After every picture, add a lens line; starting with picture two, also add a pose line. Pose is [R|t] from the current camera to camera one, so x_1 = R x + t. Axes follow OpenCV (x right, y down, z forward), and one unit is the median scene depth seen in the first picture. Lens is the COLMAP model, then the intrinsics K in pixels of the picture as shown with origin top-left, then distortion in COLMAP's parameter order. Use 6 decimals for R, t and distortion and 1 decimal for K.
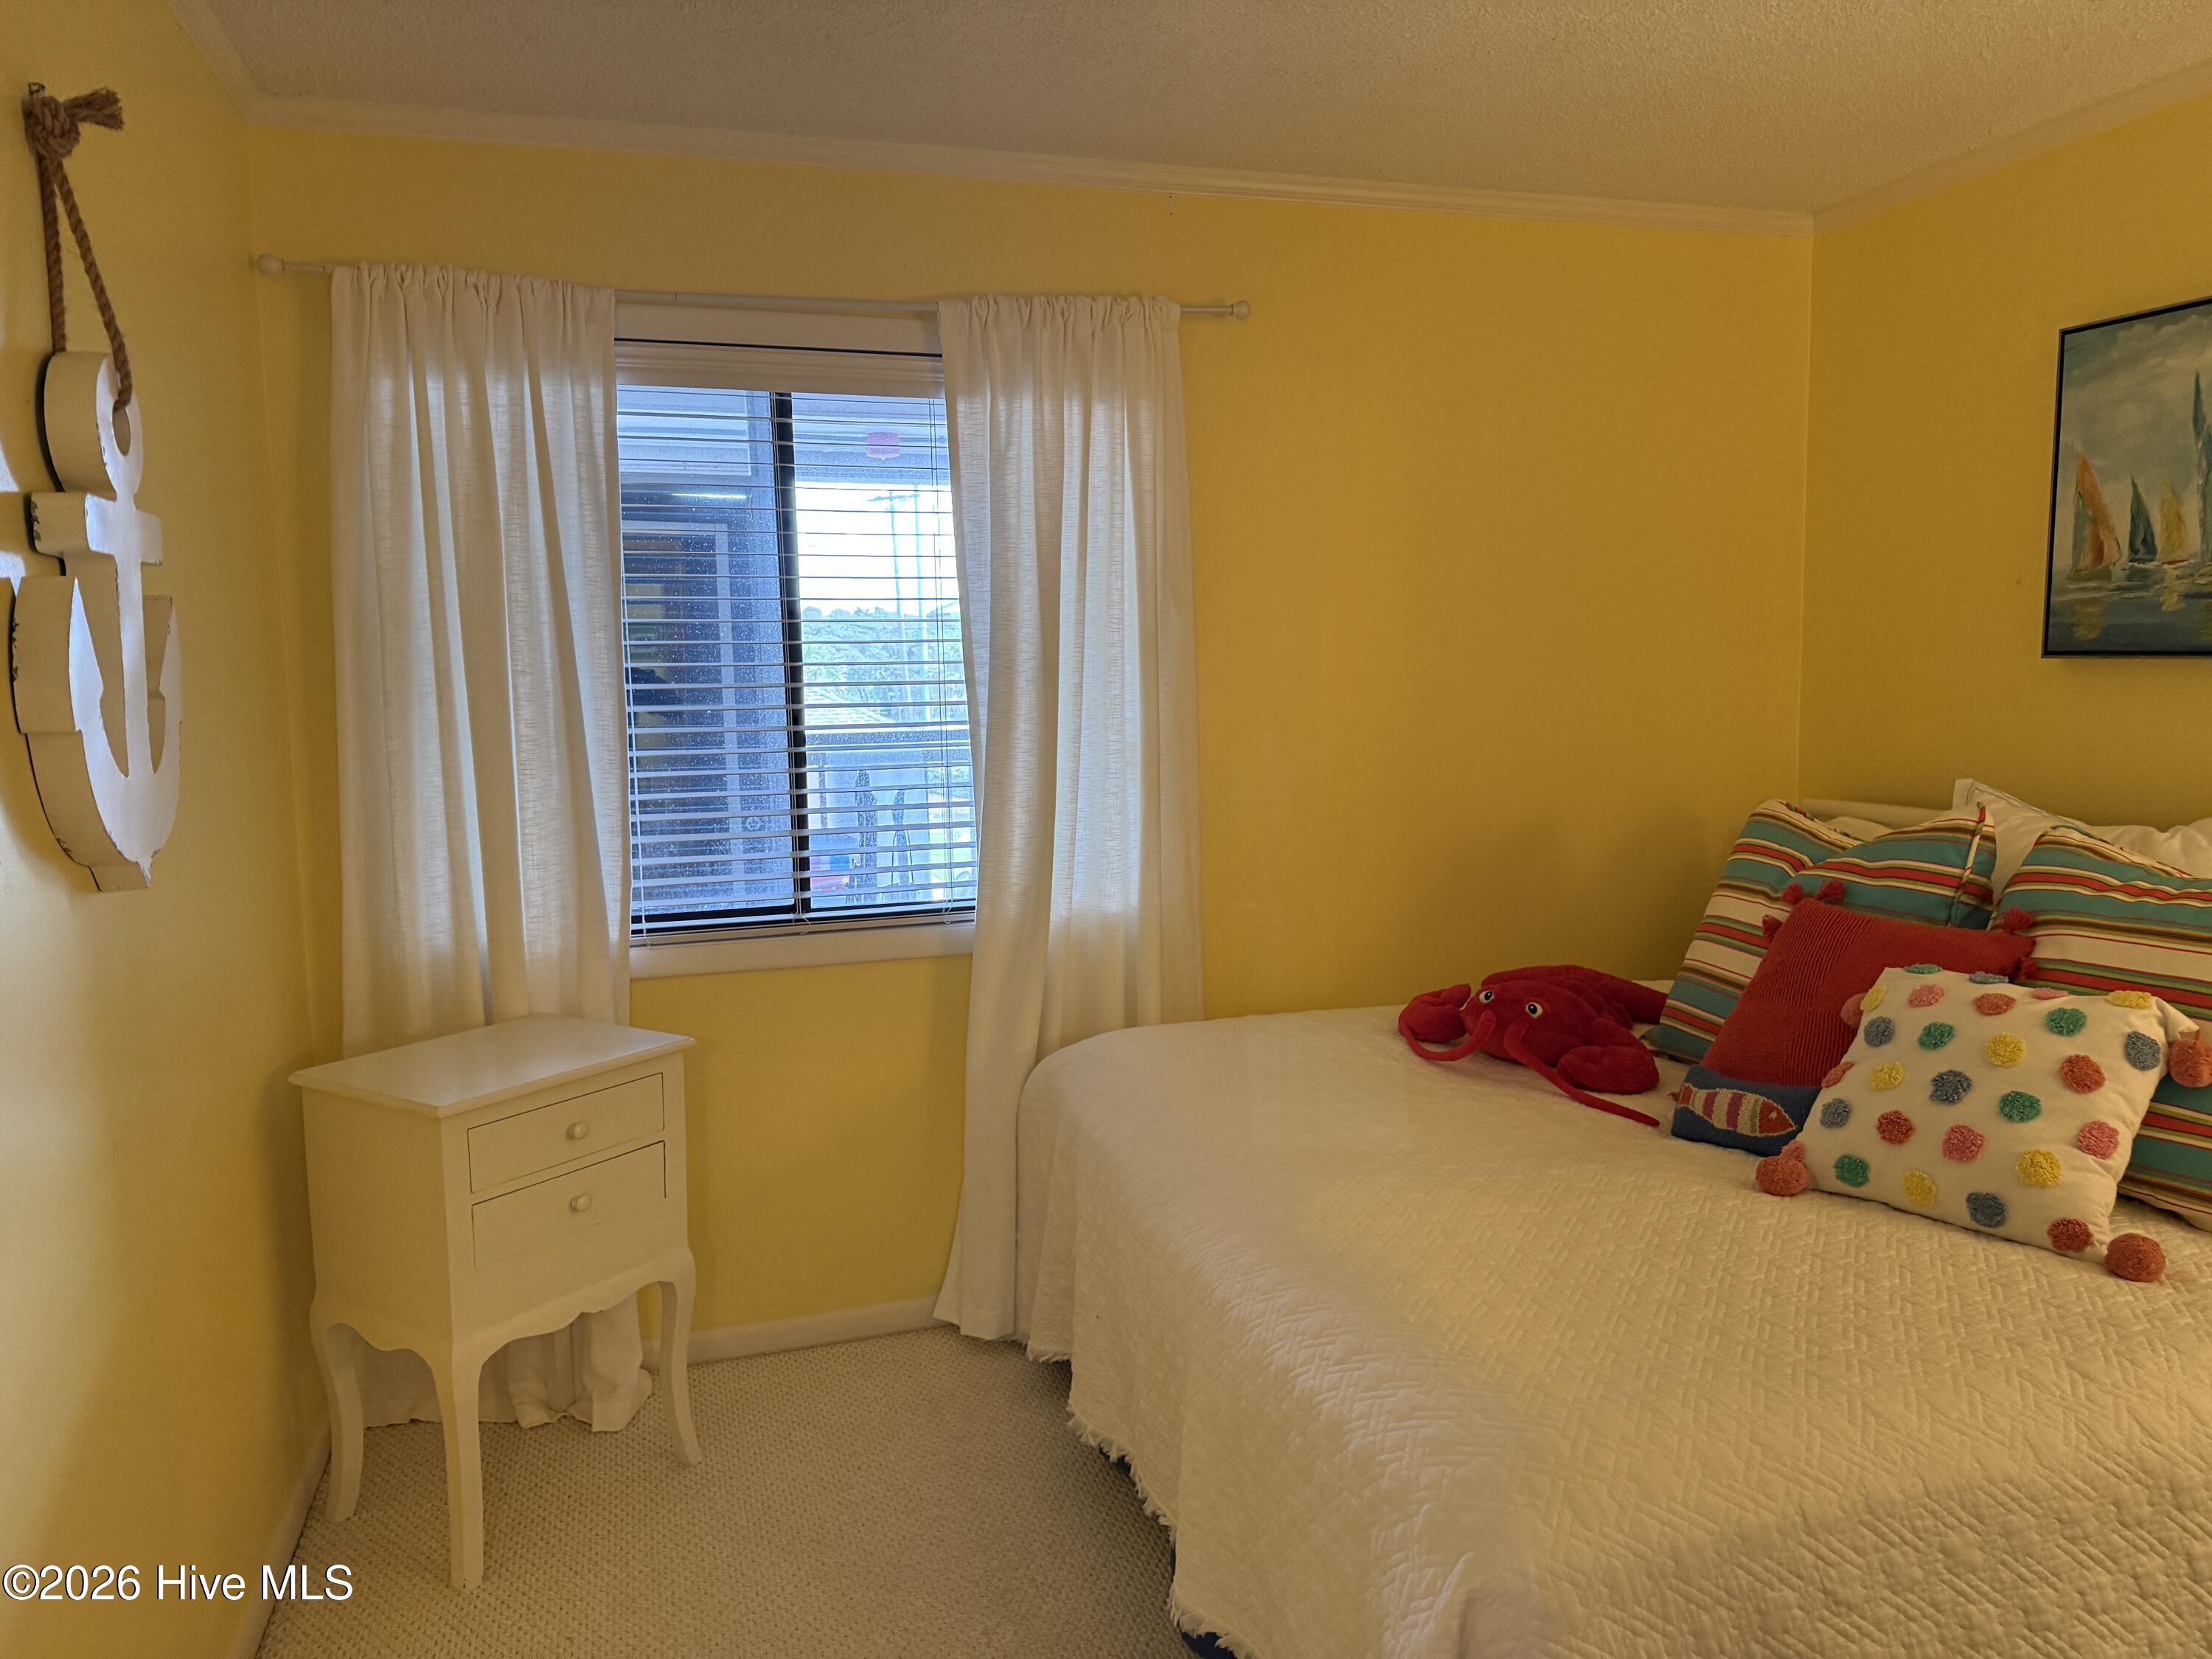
lens RADIAL K [[1537.9, 0, 1093.9], [0, 1537.9, 814.4], [0, 0, 1]] dist [0.072231, -0.099092]
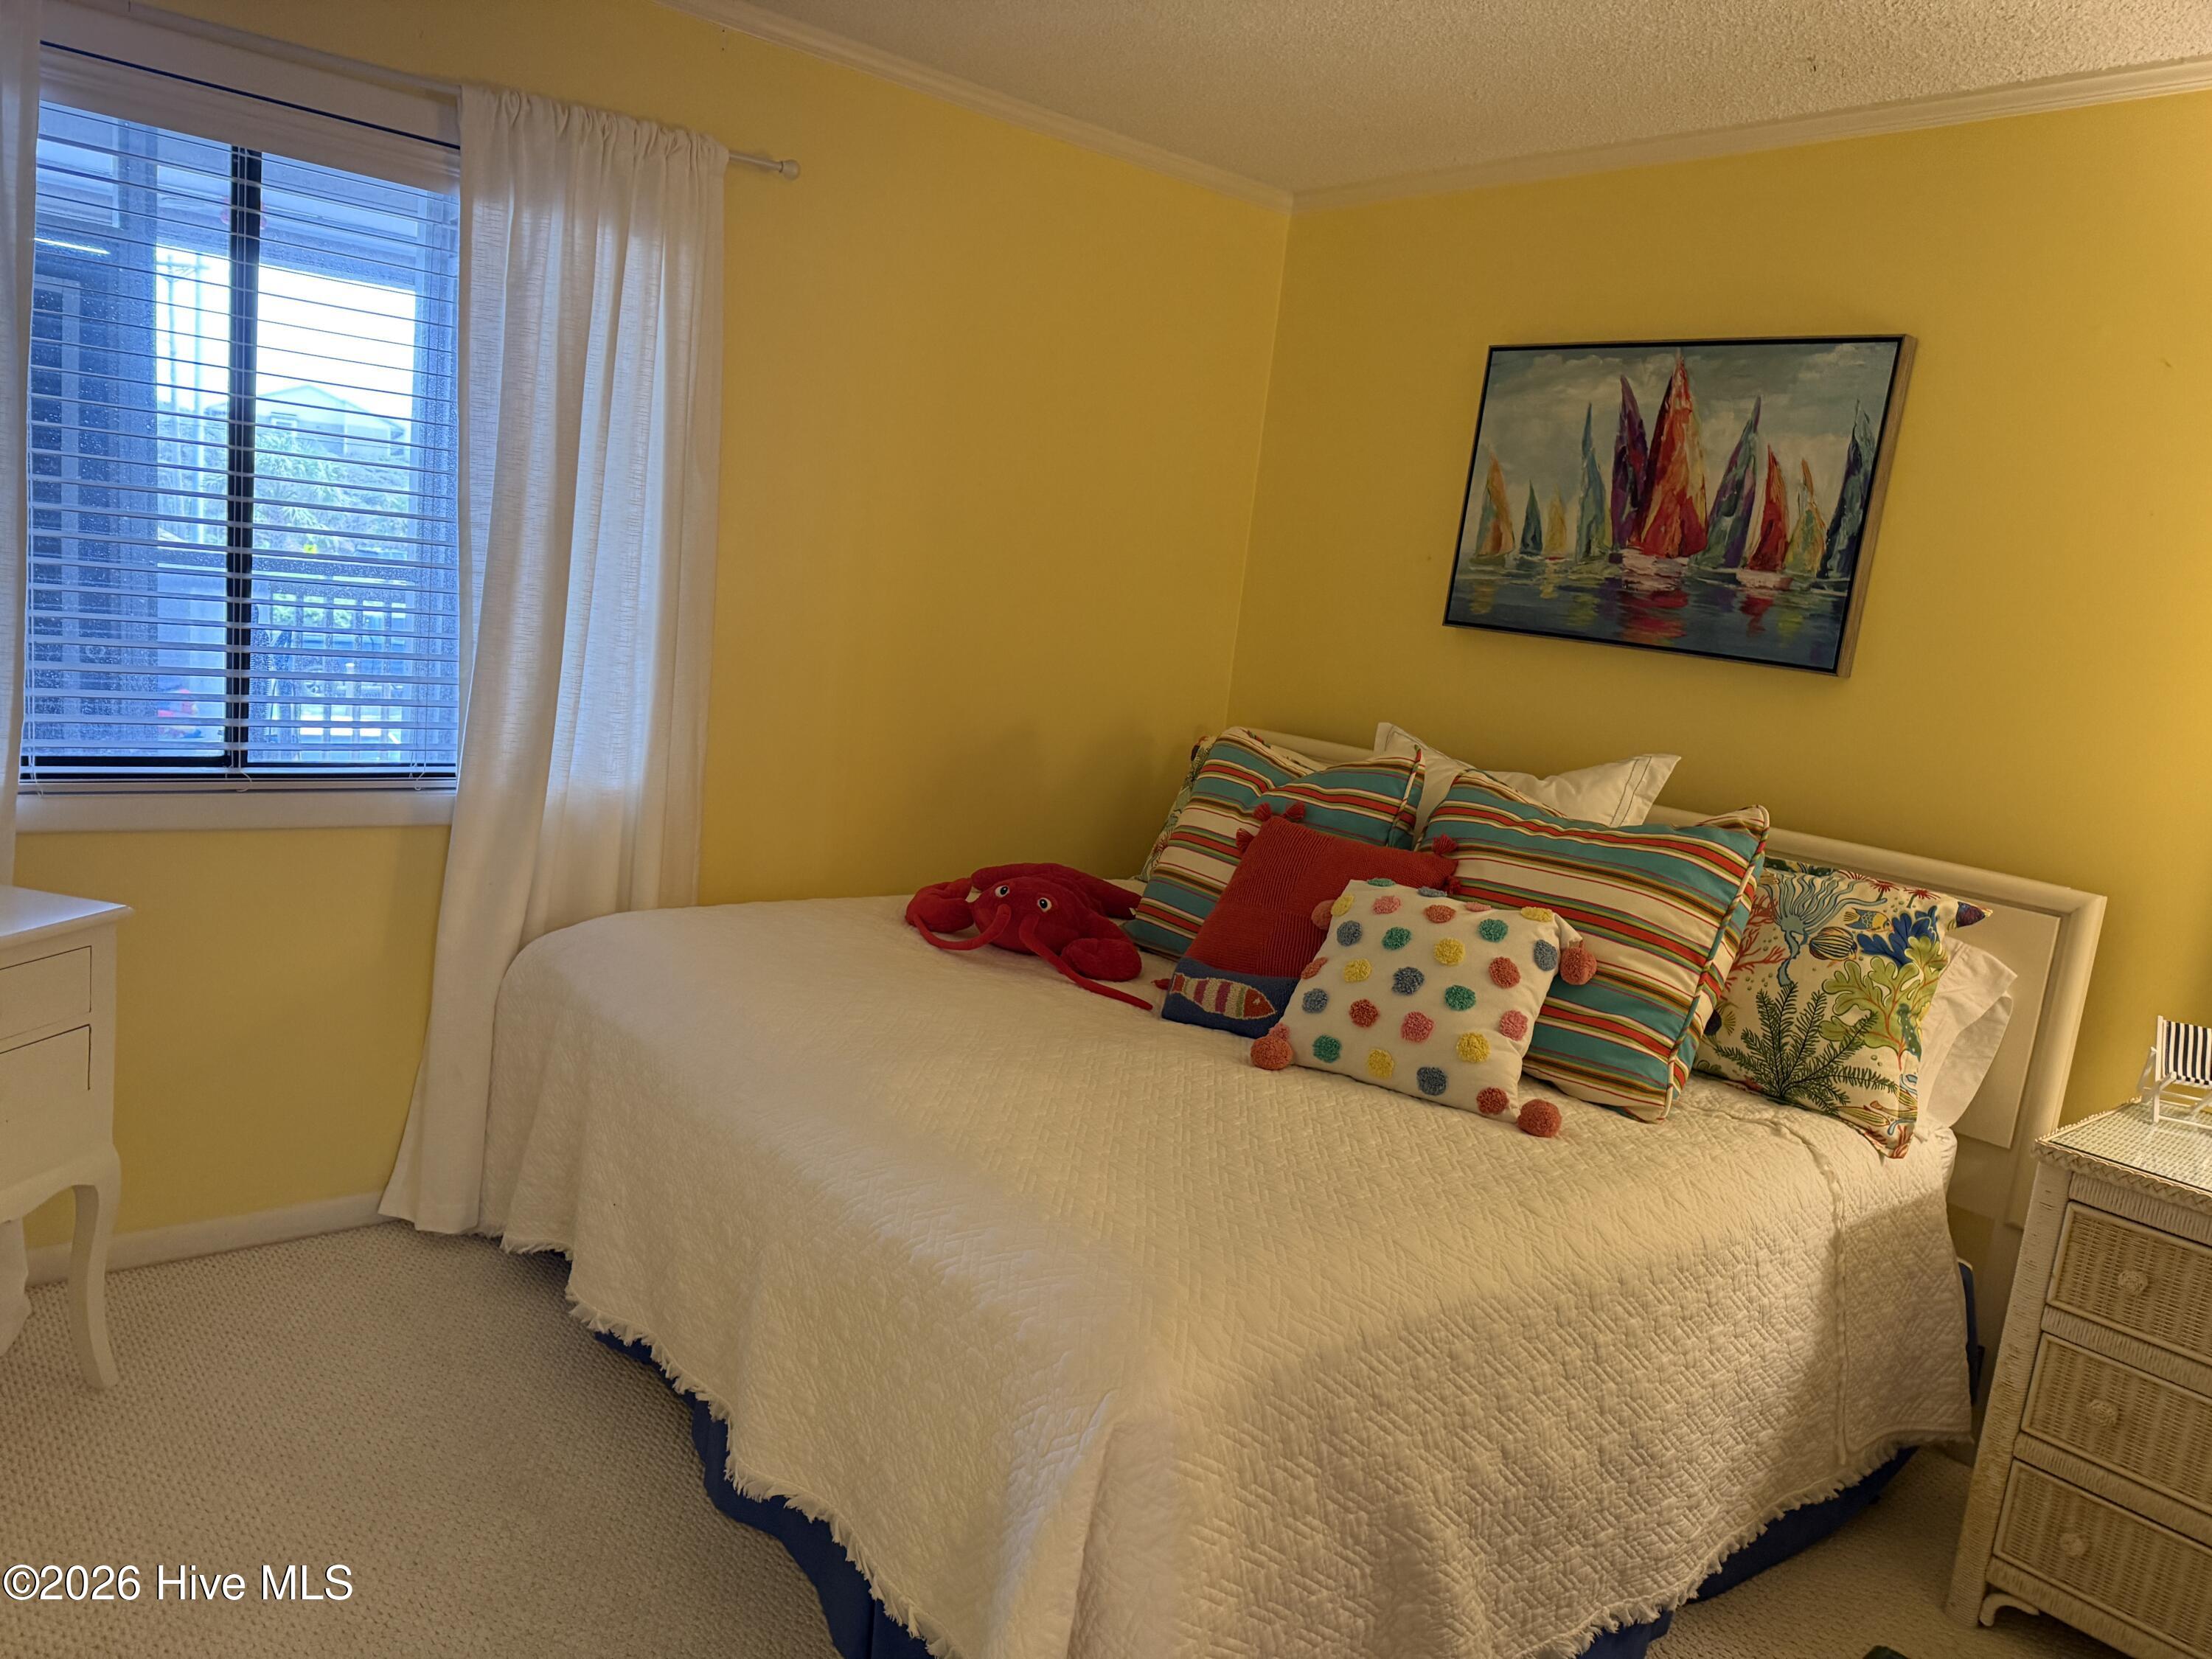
lens RADIAL K [[1537.9, 0, 1079.6], [0, 1537.9, 829.4], [0, 0, 1]] dist [0.072231, -0.099092]
pose [[0.914399, 0.052303, 0.401420, -0.124315], [-0.086100, 0.994057, 0.066608, 0.000538], [-0.395551, -0.095469, 0.913469, 0.014871]]
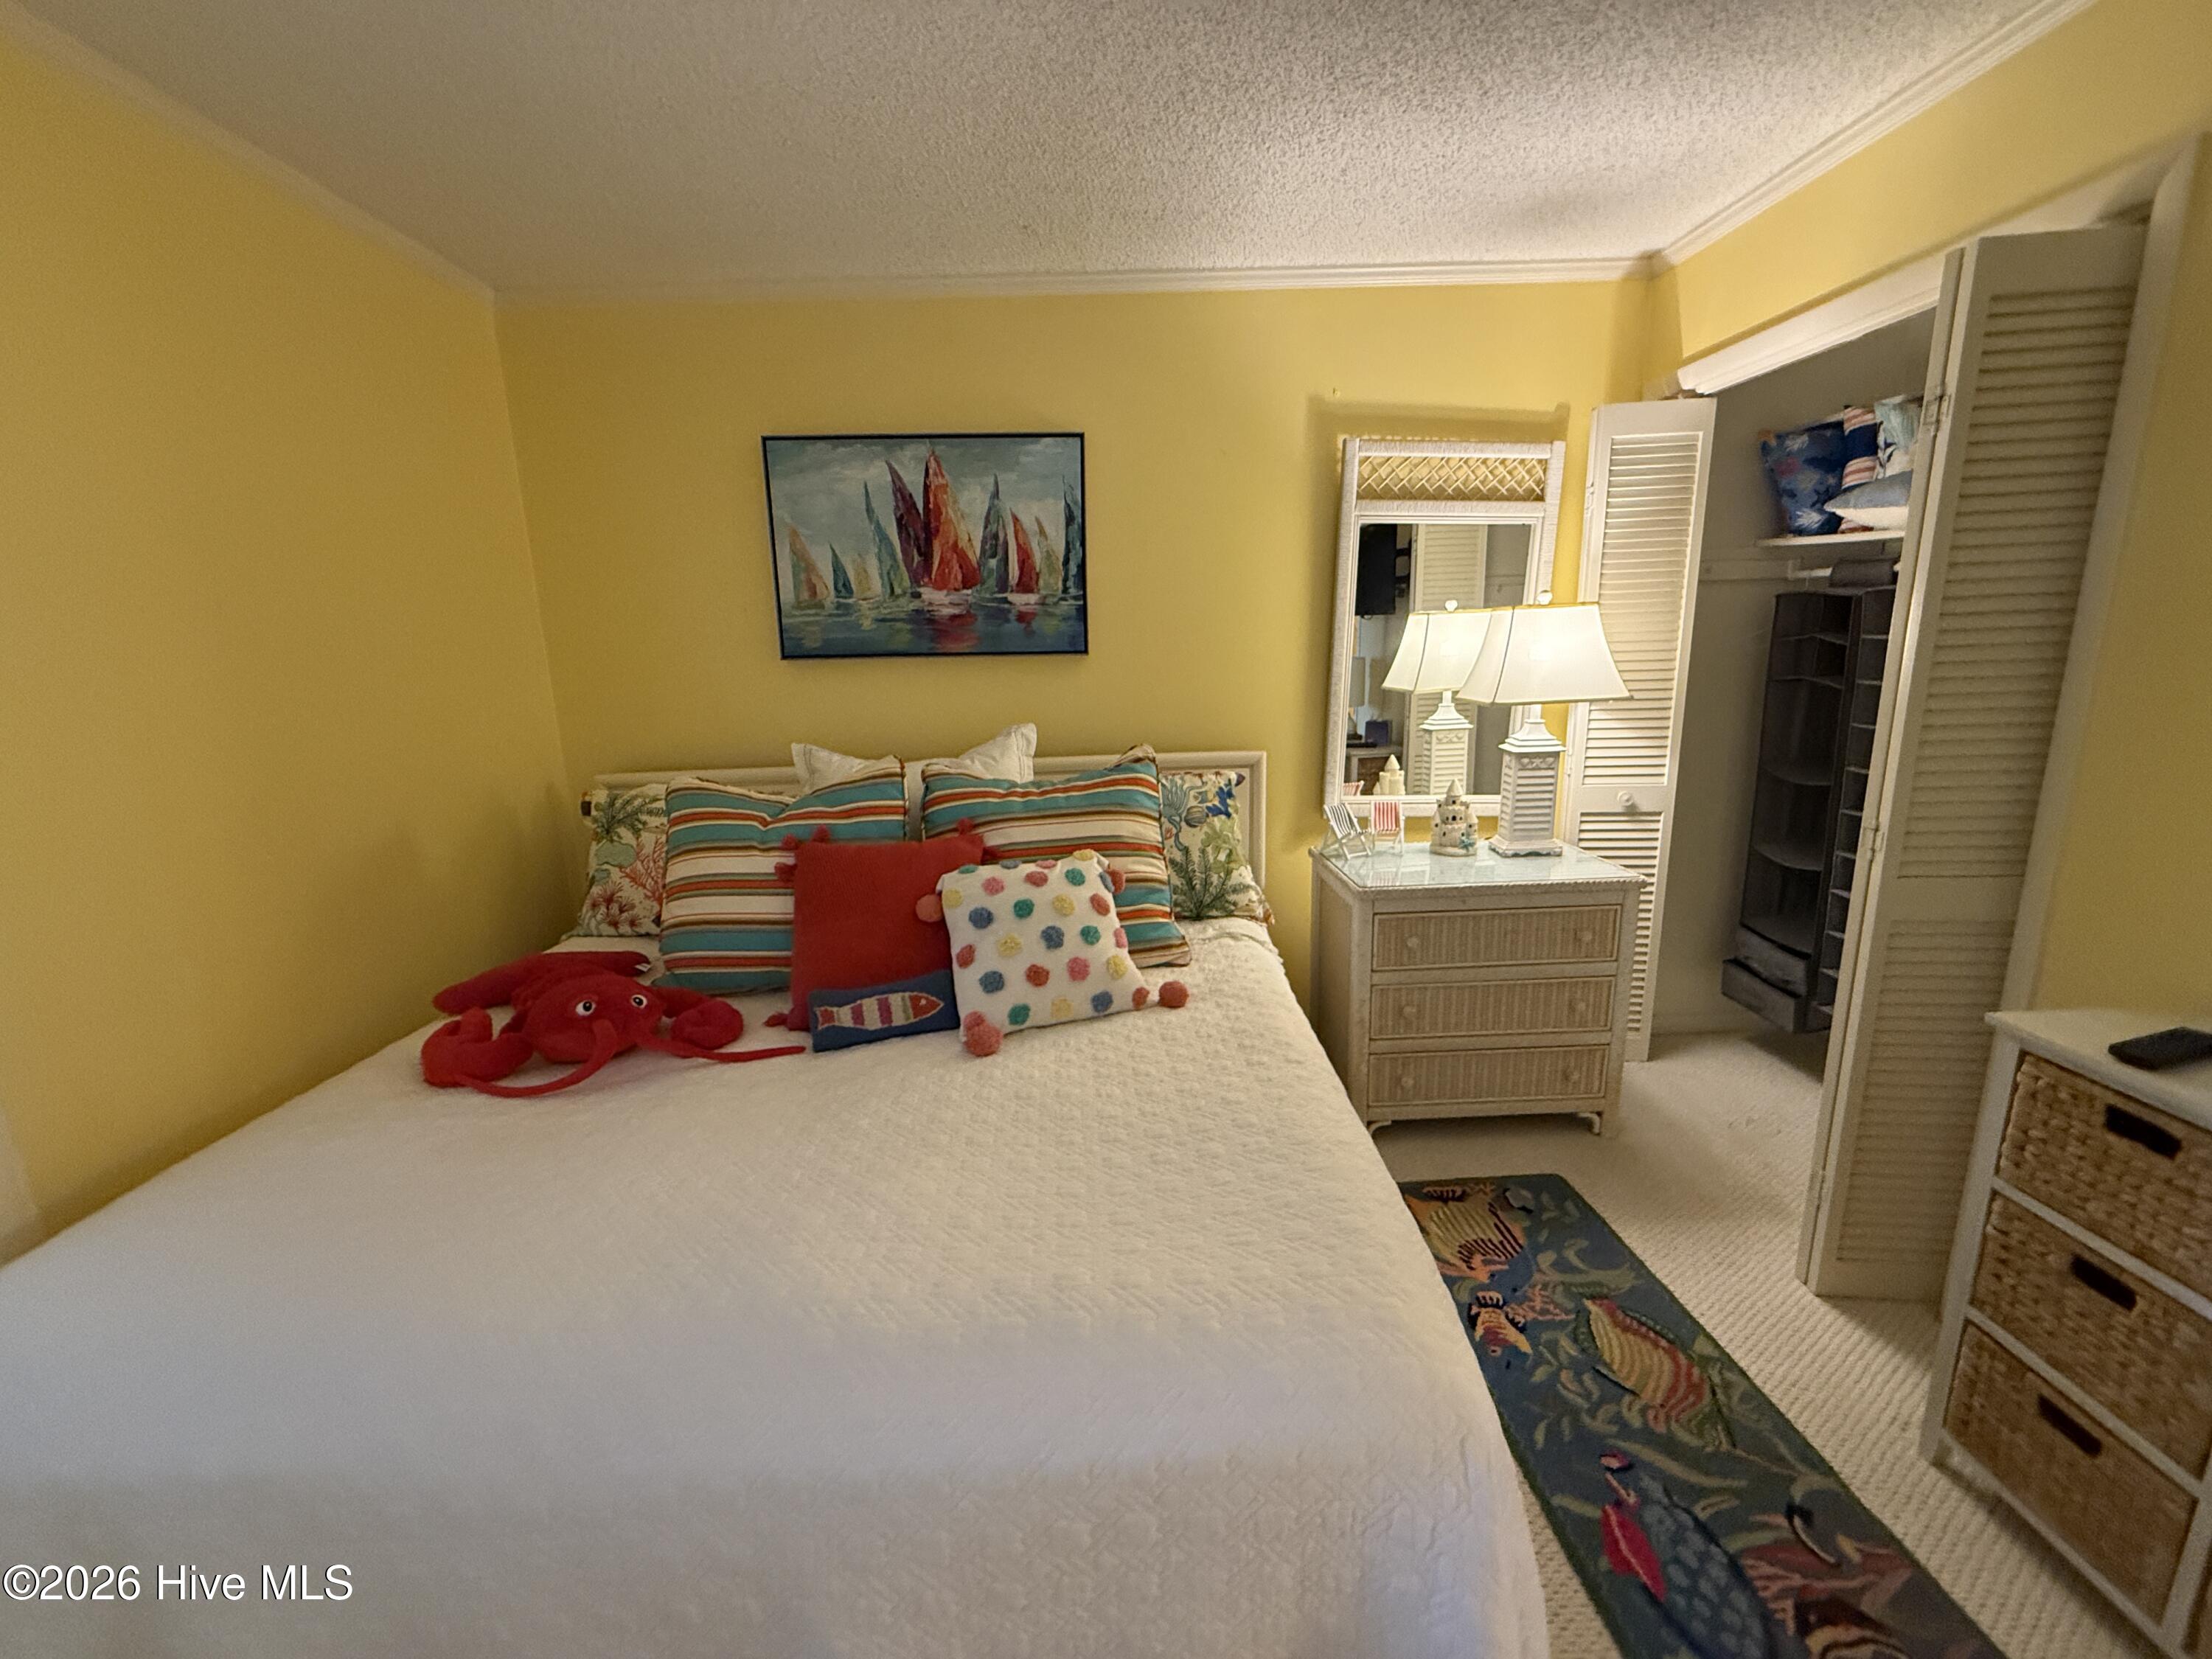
lens RADIAL K [[881.8, 0, 1087.4], [0, 881.8, 832.4], [0, 0, 1]] dist [-0.002990, -0.000137]
pose [[0.266143, -0.195278, 0.943946, -0.174146], [0.121513, 0.978250, 0.168114, -0.048974], [-0.956244, 0.069959, 0.284083, 0.528019]]
